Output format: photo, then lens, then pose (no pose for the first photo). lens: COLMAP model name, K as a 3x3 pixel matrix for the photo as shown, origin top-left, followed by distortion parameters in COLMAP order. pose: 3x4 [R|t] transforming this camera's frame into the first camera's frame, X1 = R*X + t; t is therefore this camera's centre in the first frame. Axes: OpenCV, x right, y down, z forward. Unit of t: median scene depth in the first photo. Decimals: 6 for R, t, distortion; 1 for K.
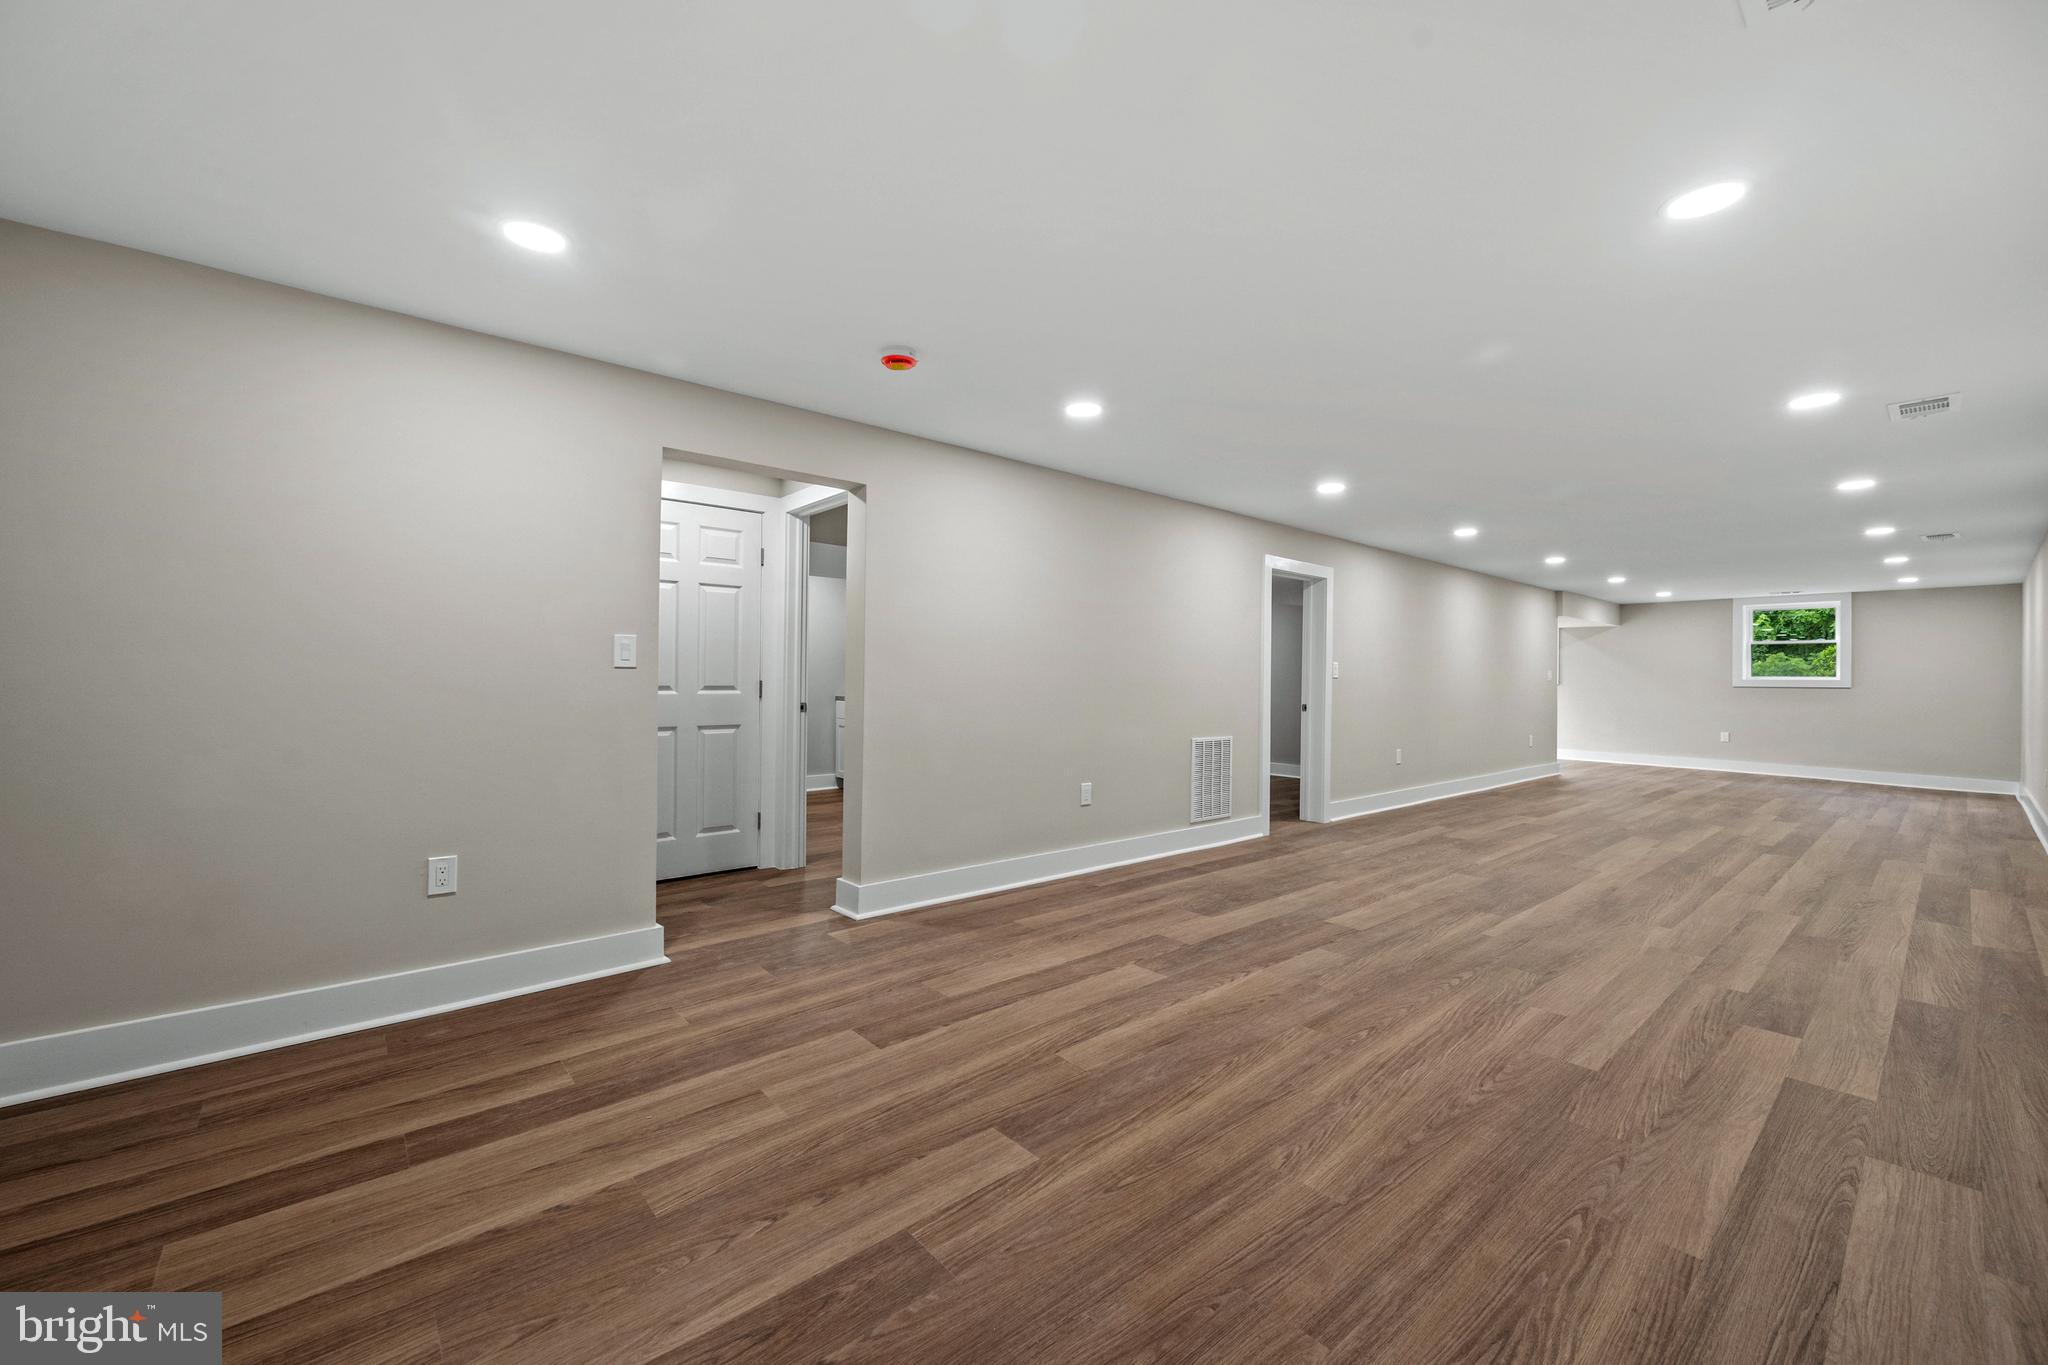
lens RADIAL K [[806.5, 0, 1019.7], [0, 806.5, 671.5], [0, 0, 1]] dist [-0.001010, 0.000013]
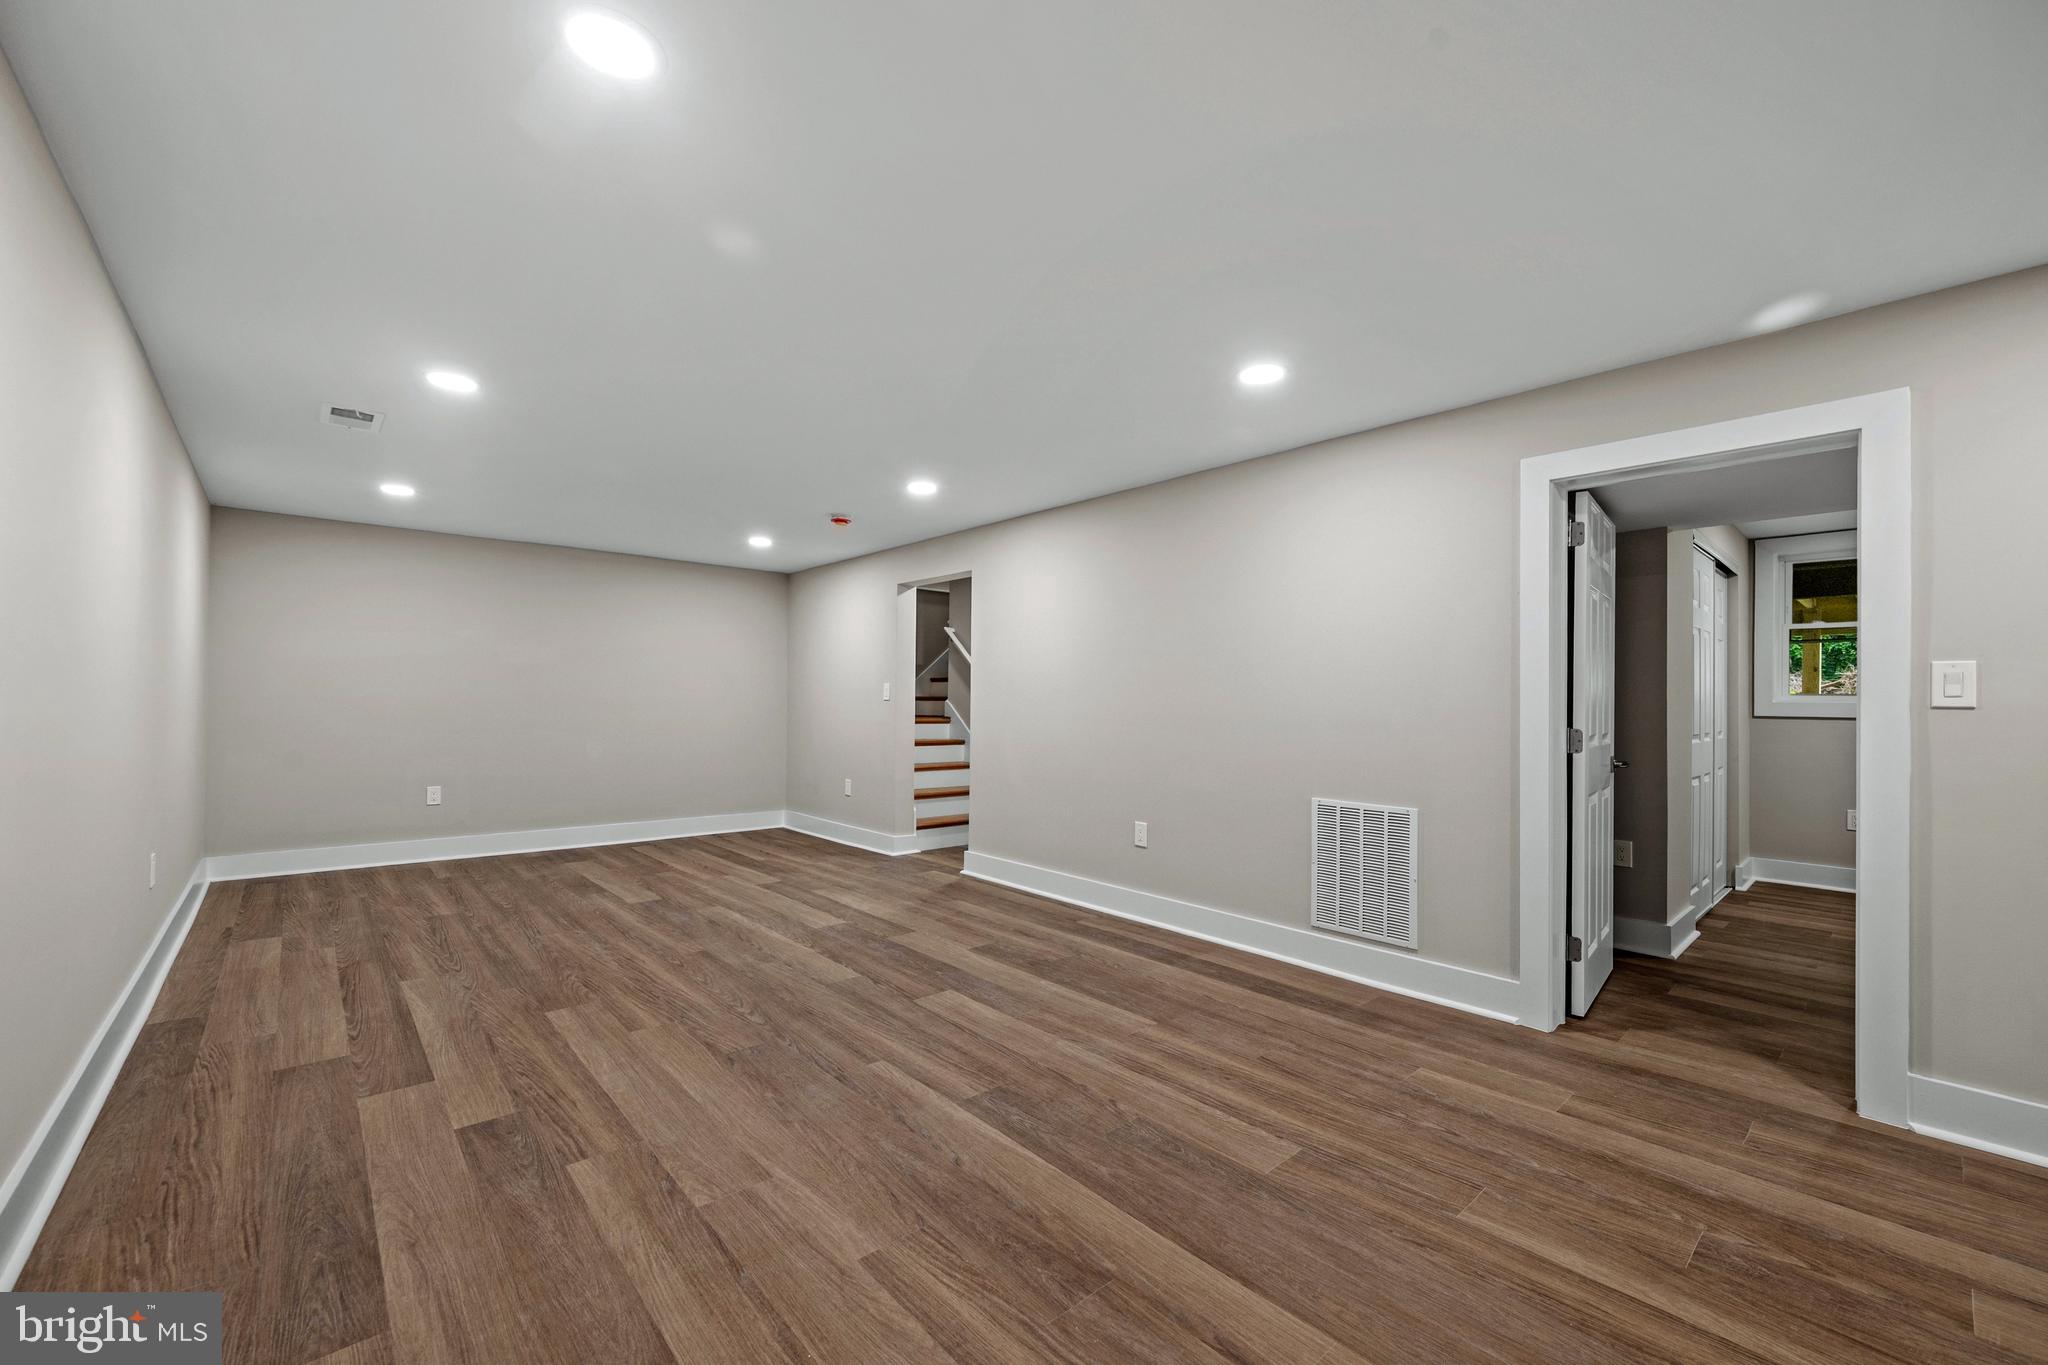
lens RADIAL K [[806.5, 0, 1030.9], [0, 806.5, 691.3], [0, 0, 1]] dist [-0.001010, 0.000013]
pose [[0.031538, -0.025153, -0.999186, 1.504415], [-0.001380, 0.999681, -0.025209, 0.020807], [0.999502, 0.002174, 0.031493, 1.287779]]
